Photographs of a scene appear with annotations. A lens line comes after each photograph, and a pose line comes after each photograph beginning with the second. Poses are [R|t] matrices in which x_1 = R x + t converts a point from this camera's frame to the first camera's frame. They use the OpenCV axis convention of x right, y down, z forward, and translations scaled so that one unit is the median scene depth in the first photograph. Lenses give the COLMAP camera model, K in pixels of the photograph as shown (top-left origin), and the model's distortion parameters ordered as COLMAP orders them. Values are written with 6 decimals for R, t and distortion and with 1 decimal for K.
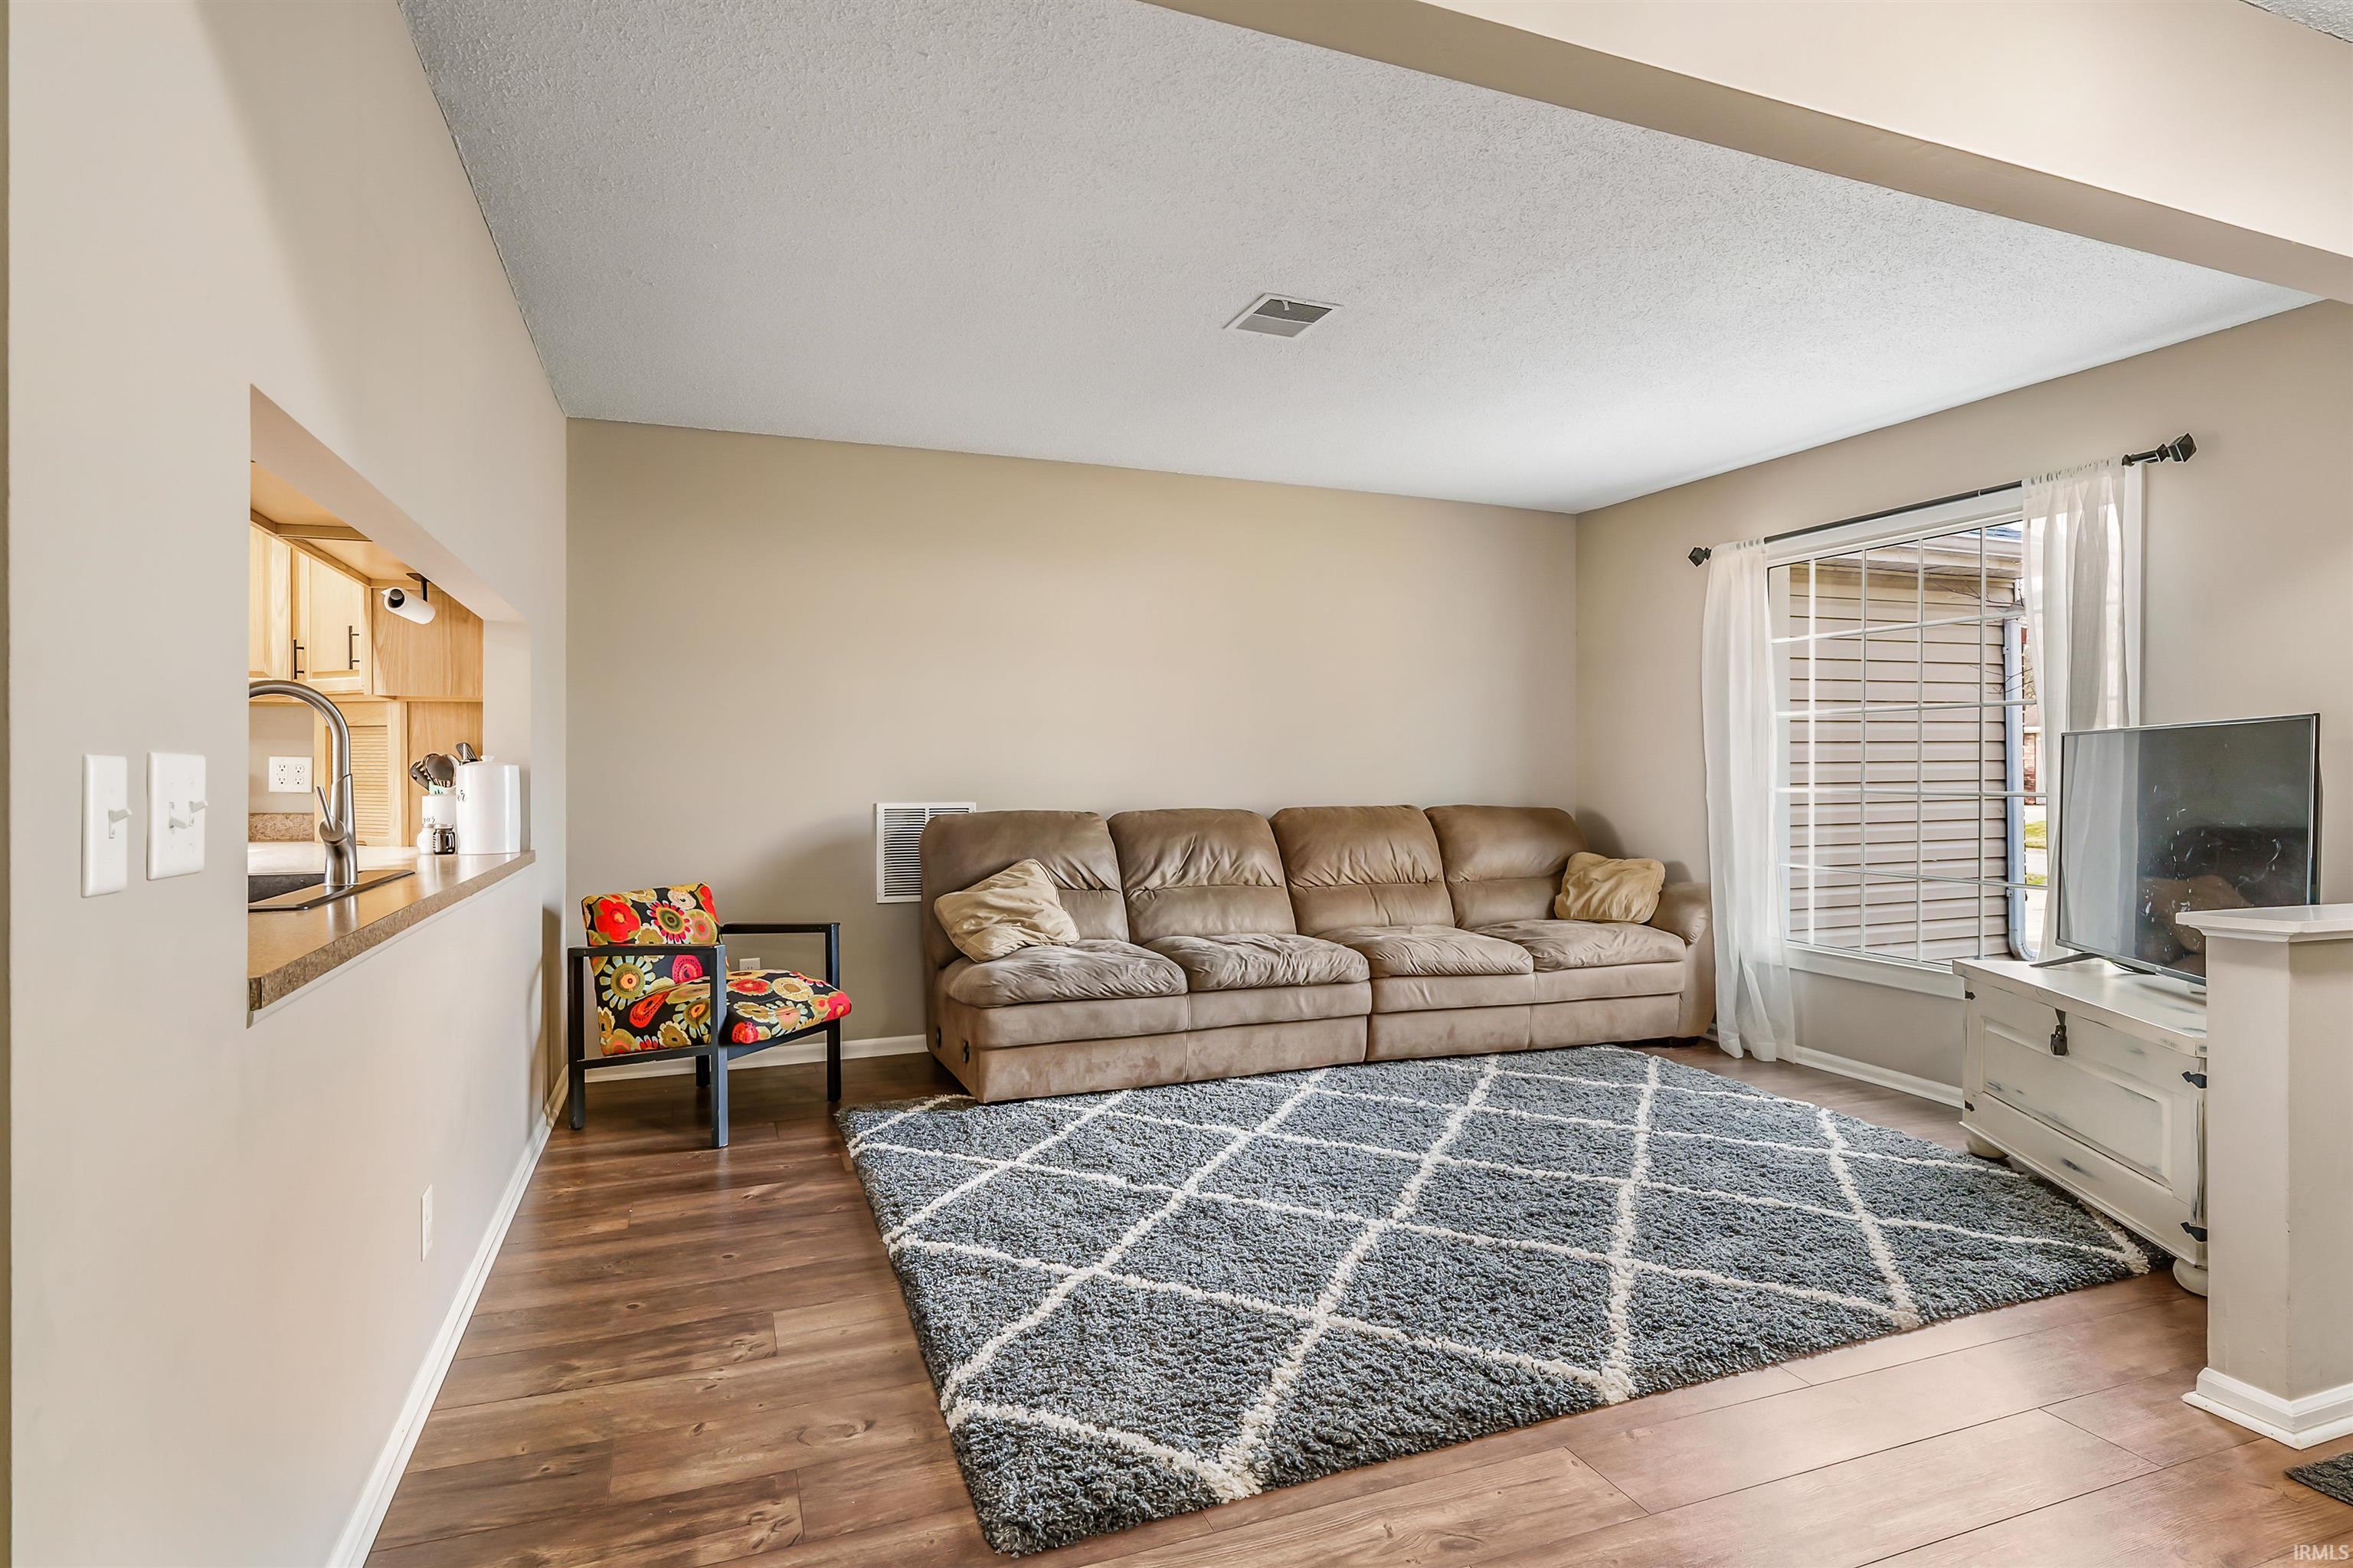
lens RADIAL K [[1266.3, 0, 1196.8], [0, 1266.3, 789.5], [0, 0, 1]] dist [-0.004372, 0.000706]
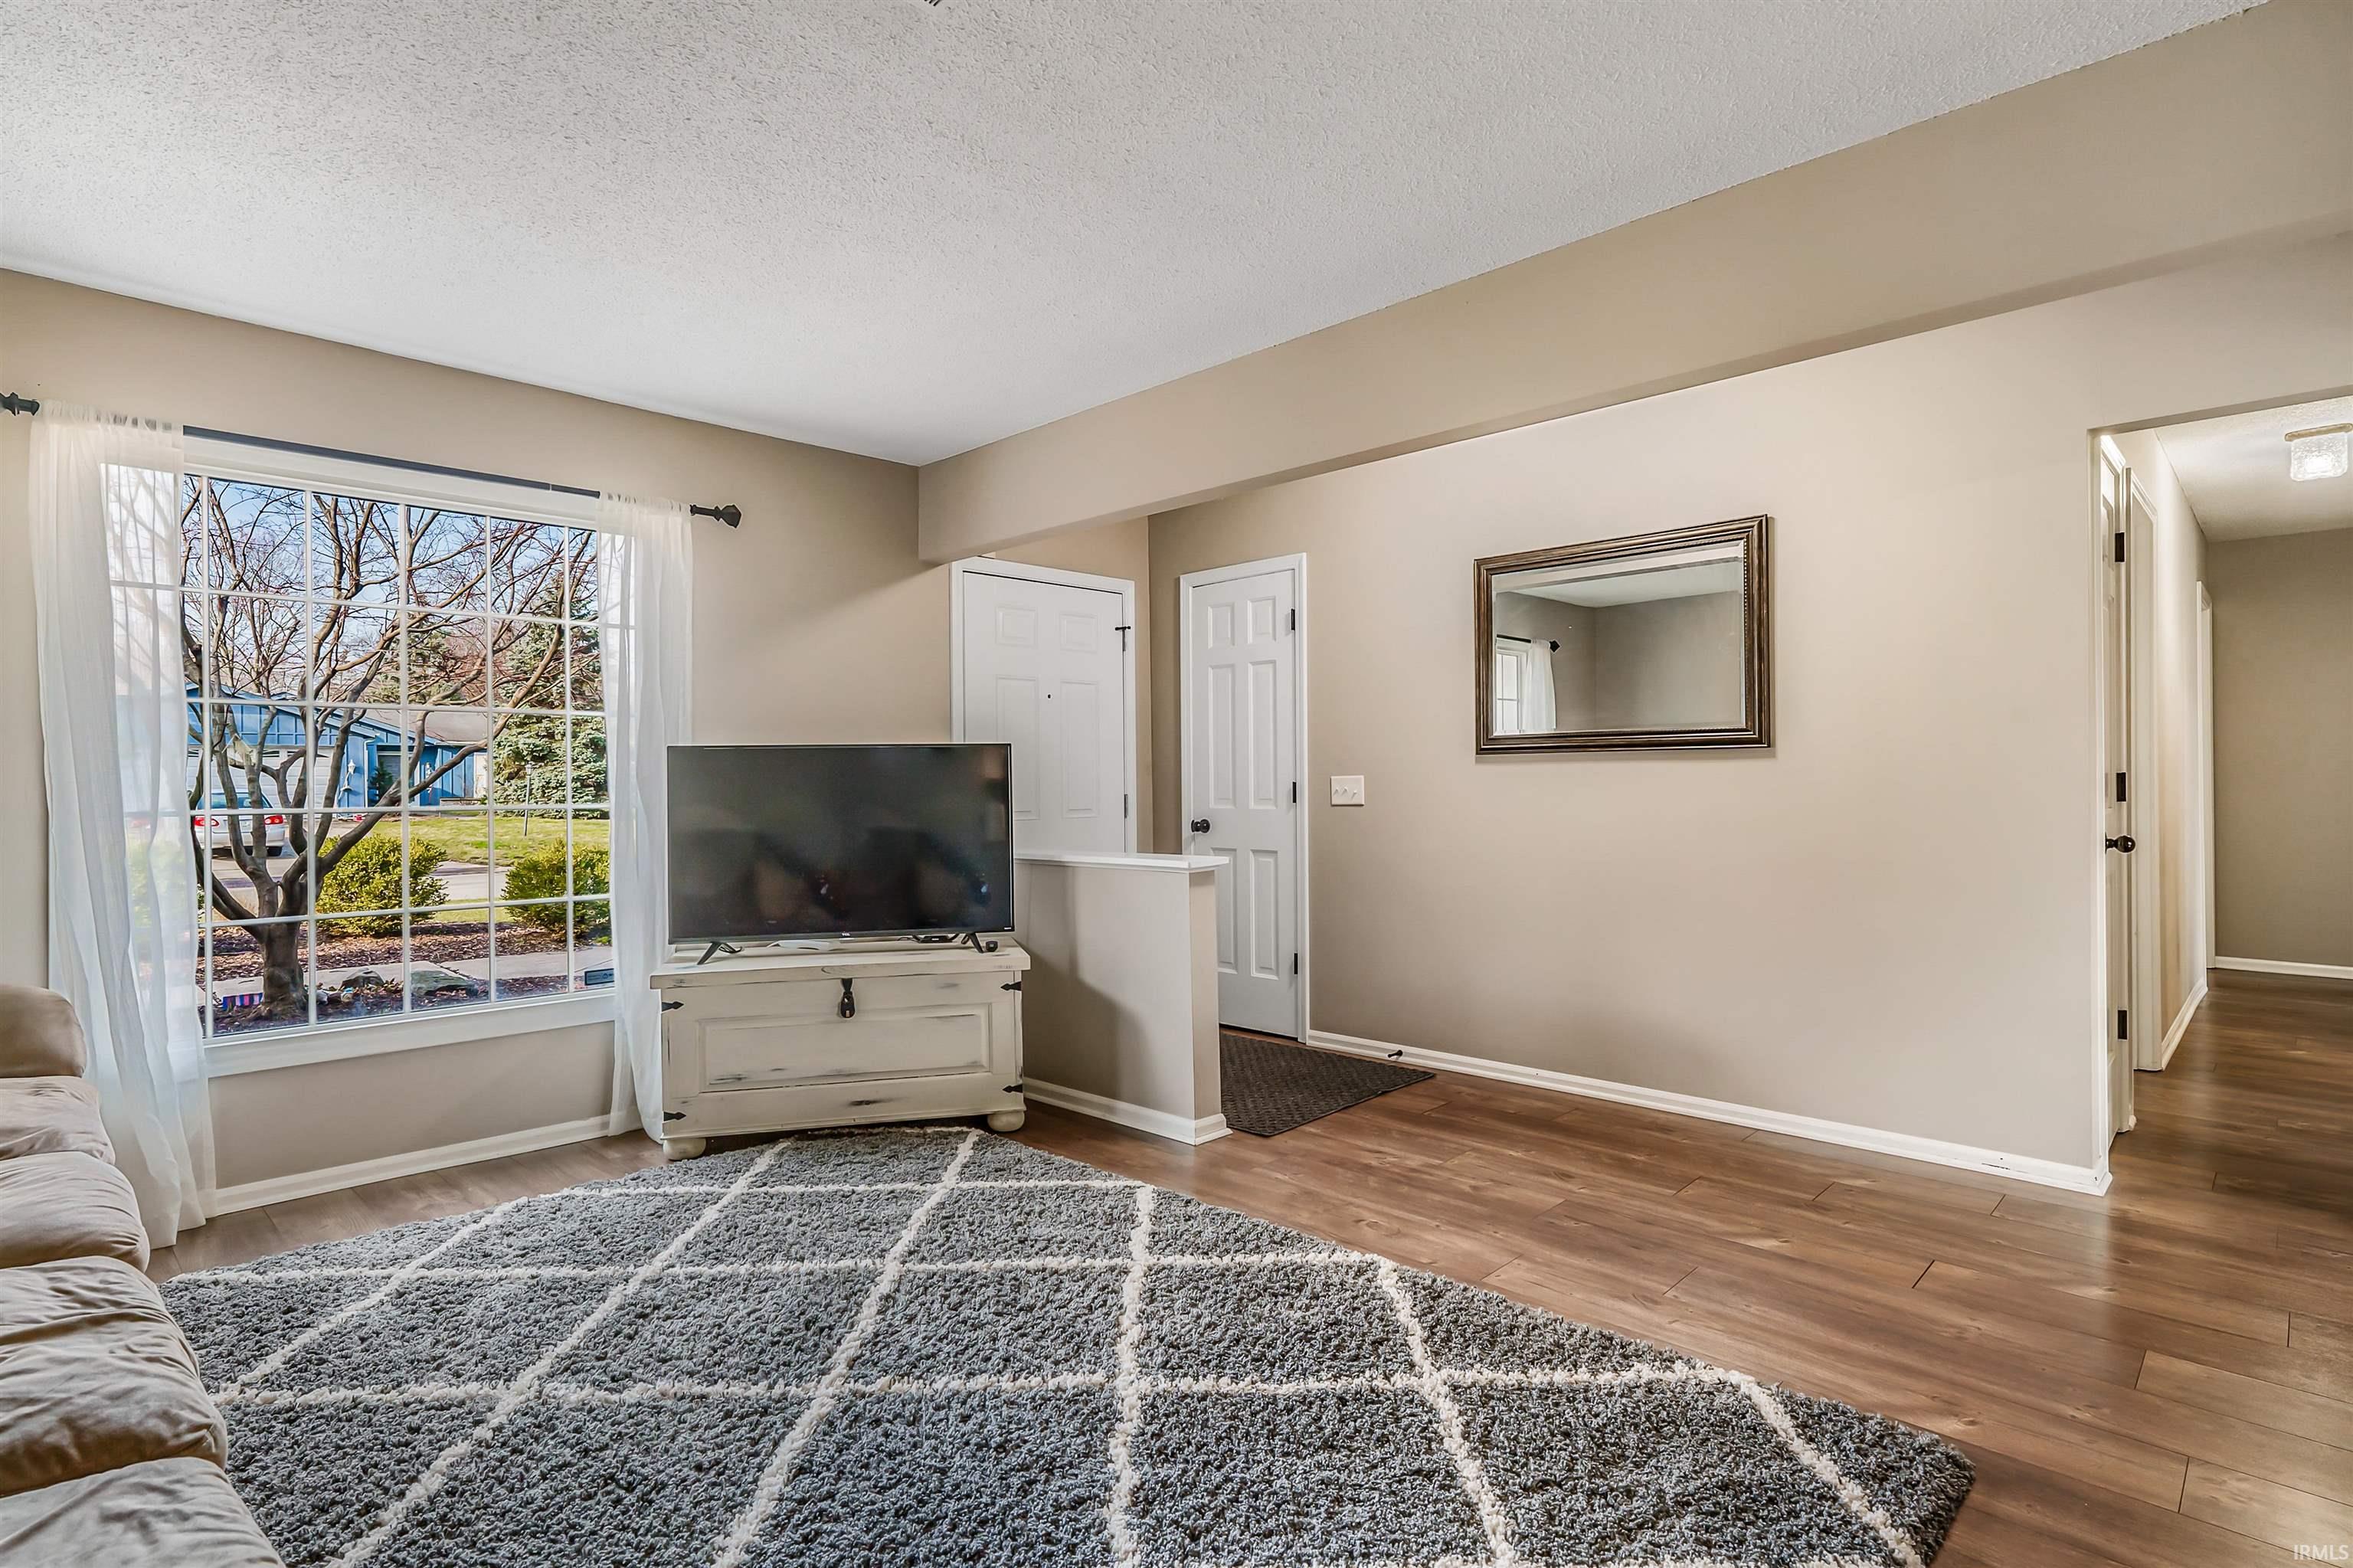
lens RADIAL K [[1173.8, 0, 1184.4], [0, 1173.8, 773.1], [0, 0, 1]] dist [-0.004315, 0.000998]
pose [[-0.412081, 0.007645, 0.911115, -0.470590], [0.024206, 0.999704, 0.002559, -0.016441], [-0.910825, 0.023109, -0.412144, 1.179251]]
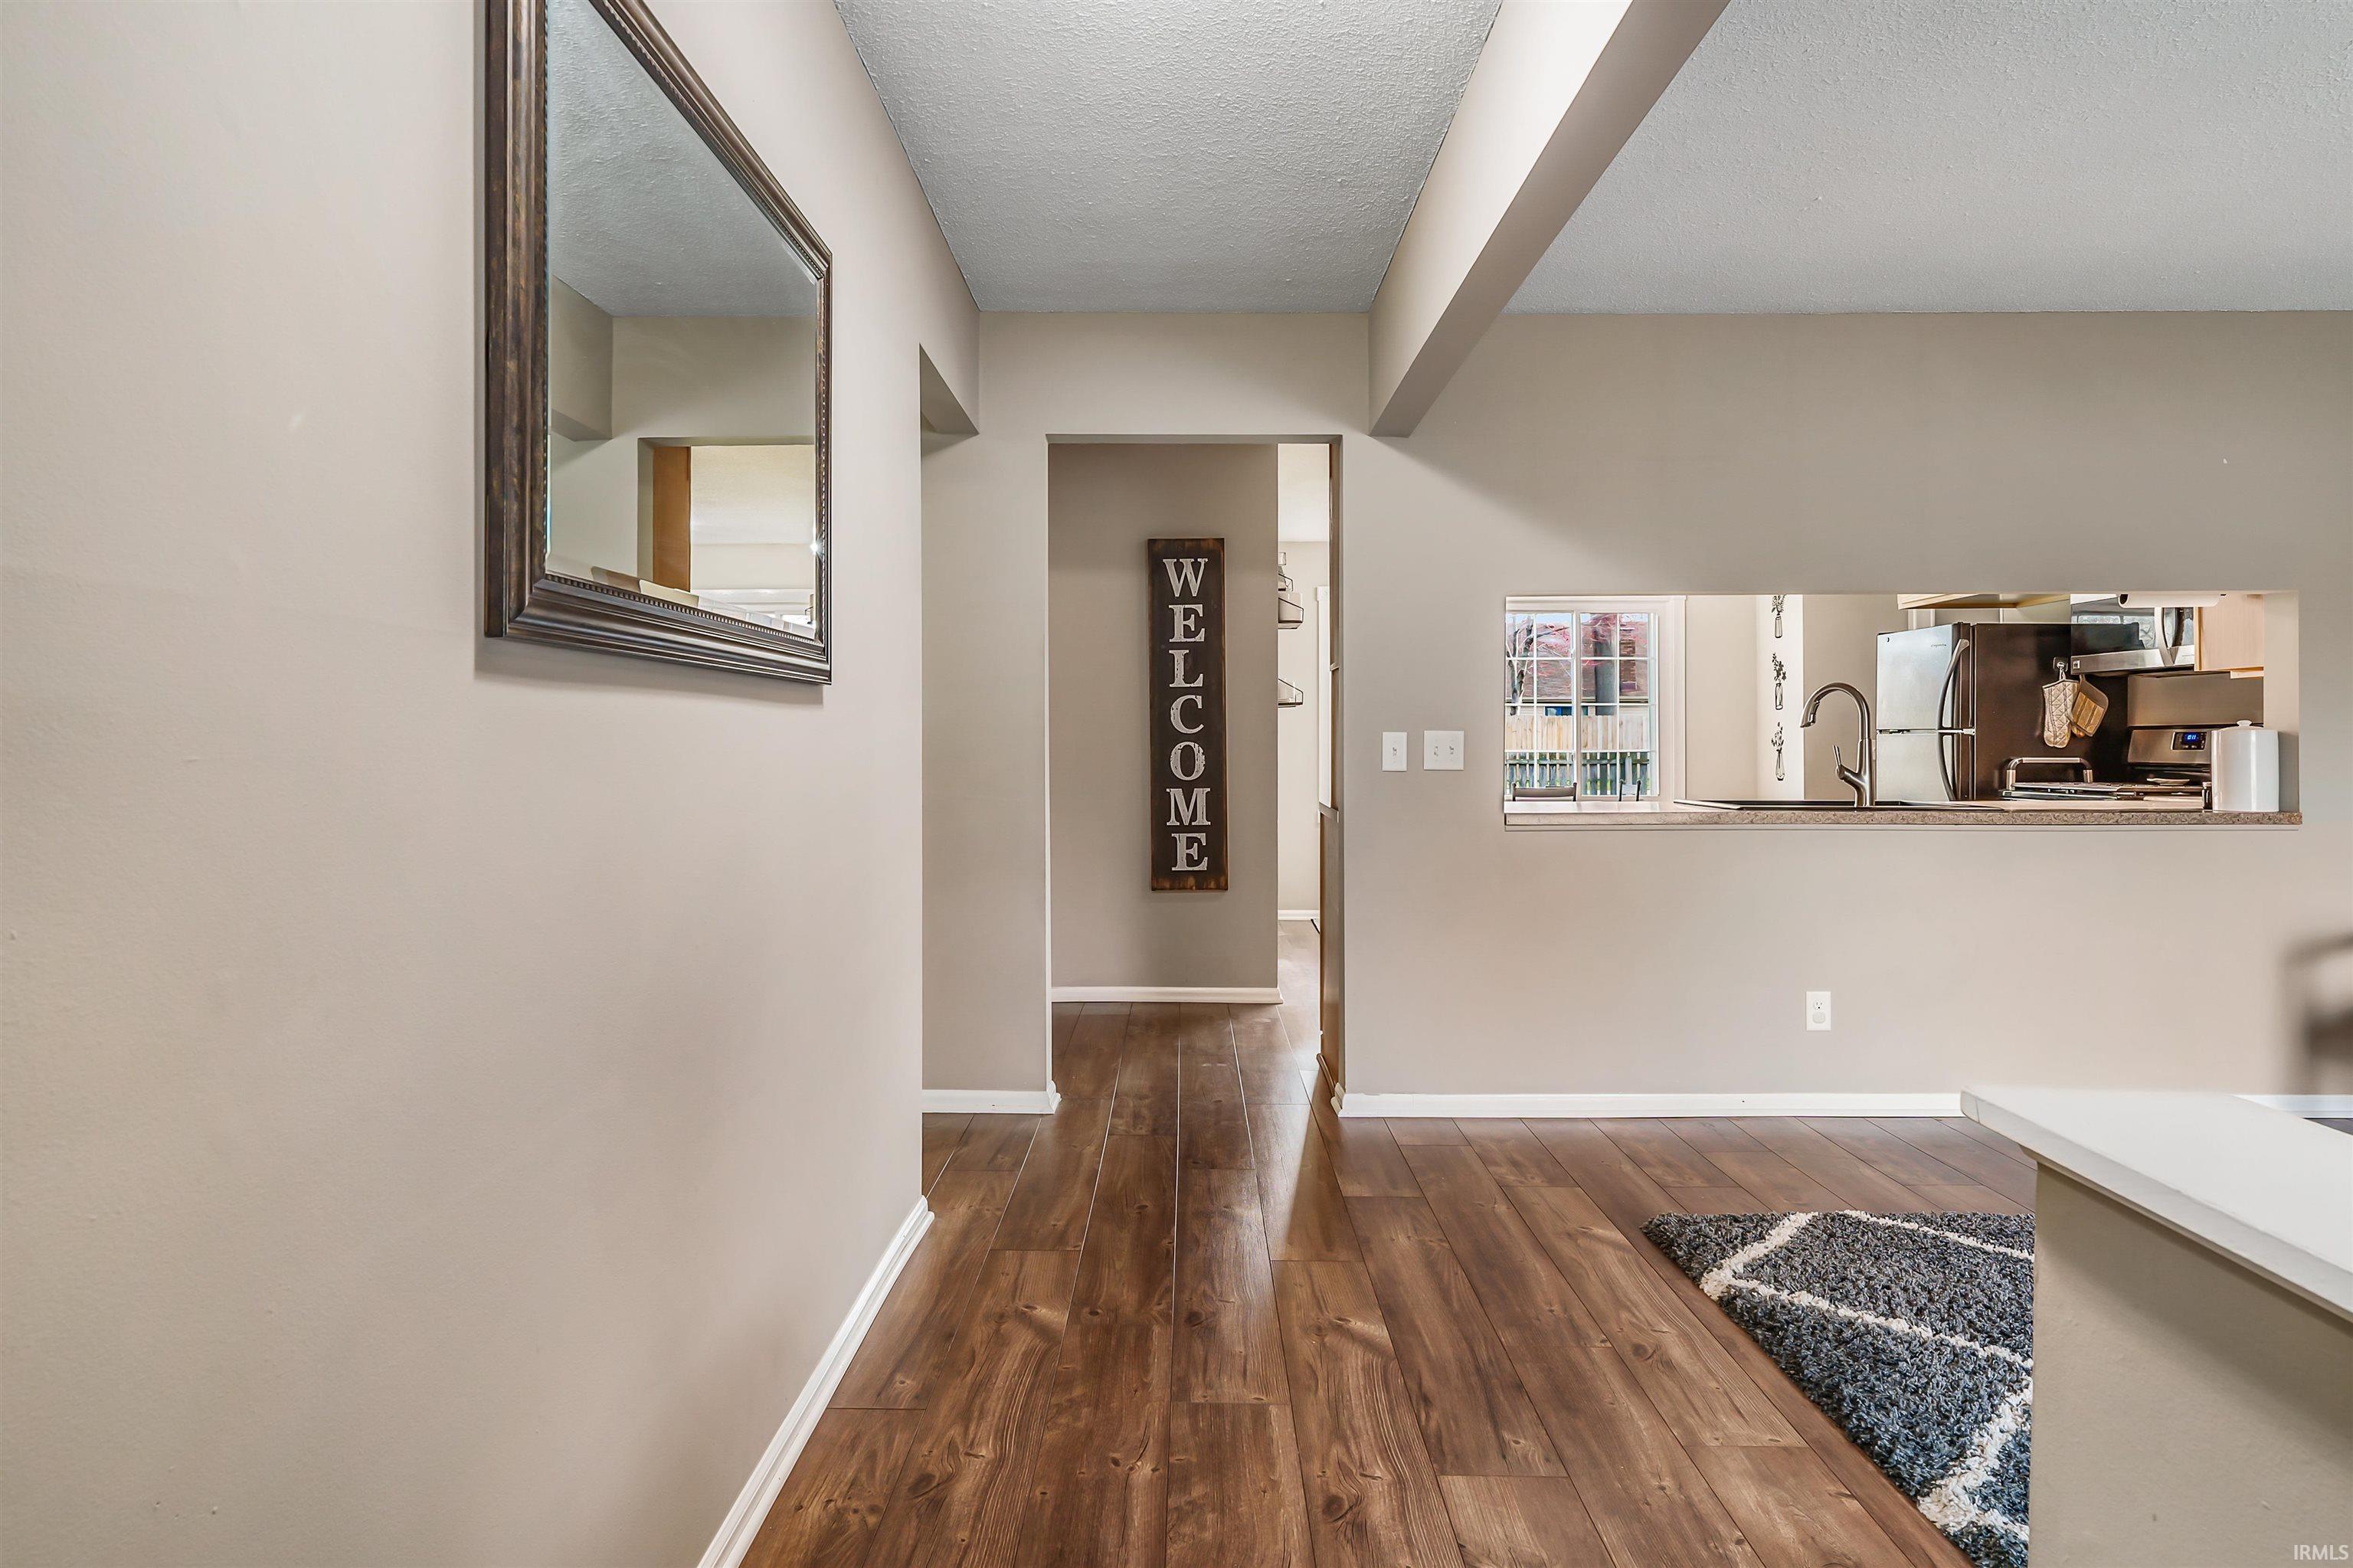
lens RADIAL K [[1266.3, 0, 1175.7], [0, 1266.3, 739.8], [0, 0, 1]] dist [-0.004372, 0.000706]
pose [[-0.385438, -0.000705, -0.922734, 0.892145], [-0.021591, 0.999733, 0.008255, -0.005432], [0.922481, 0.023104, -0.385350, 0.605878]]
